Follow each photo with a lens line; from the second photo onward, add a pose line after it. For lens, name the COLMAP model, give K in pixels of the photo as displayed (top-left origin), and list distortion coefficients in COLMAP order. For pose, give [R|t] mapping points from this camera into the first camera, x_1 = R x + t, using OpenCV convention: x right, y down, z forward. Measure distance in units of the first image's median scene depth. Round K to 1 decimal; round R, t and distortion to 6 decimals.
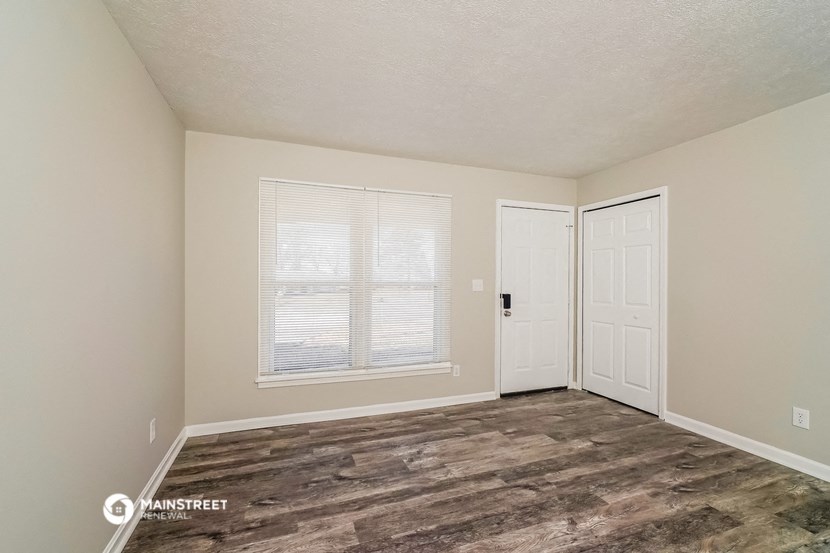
lens RADIAL K [[359.8, 0, 416.3], [0, 359.8, 279.1], [0, 0, 1]] dist [-0.000893, 0.000484]
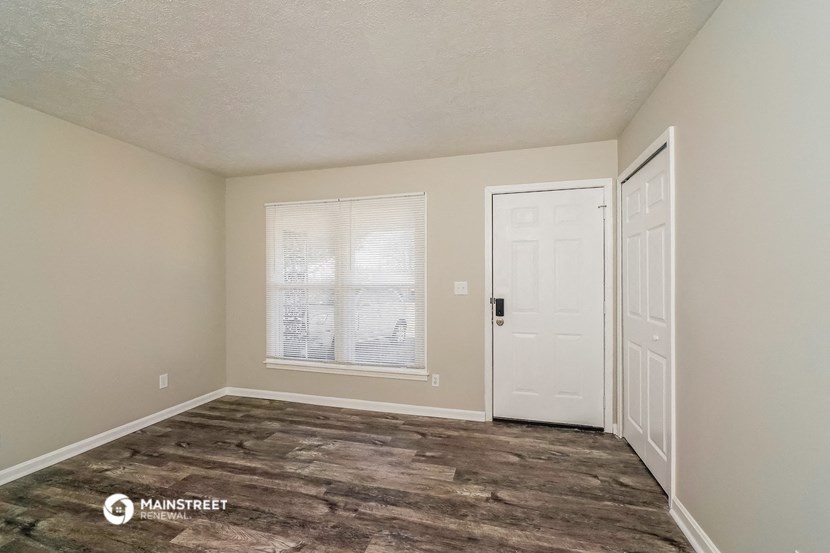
lens RADIAL K [[359.8, 0, 414.4], [0, 359.8, 279.4], [0, 0, 1]] dist [-0.000893, 0.000484]
pose [[0.810361, -0.010941, -0.585829, 0.766569], [0.008014, 0.999939, -0.007589, 0.002217], [0.585876, 0.001455, 0.810399, 0.273168]]
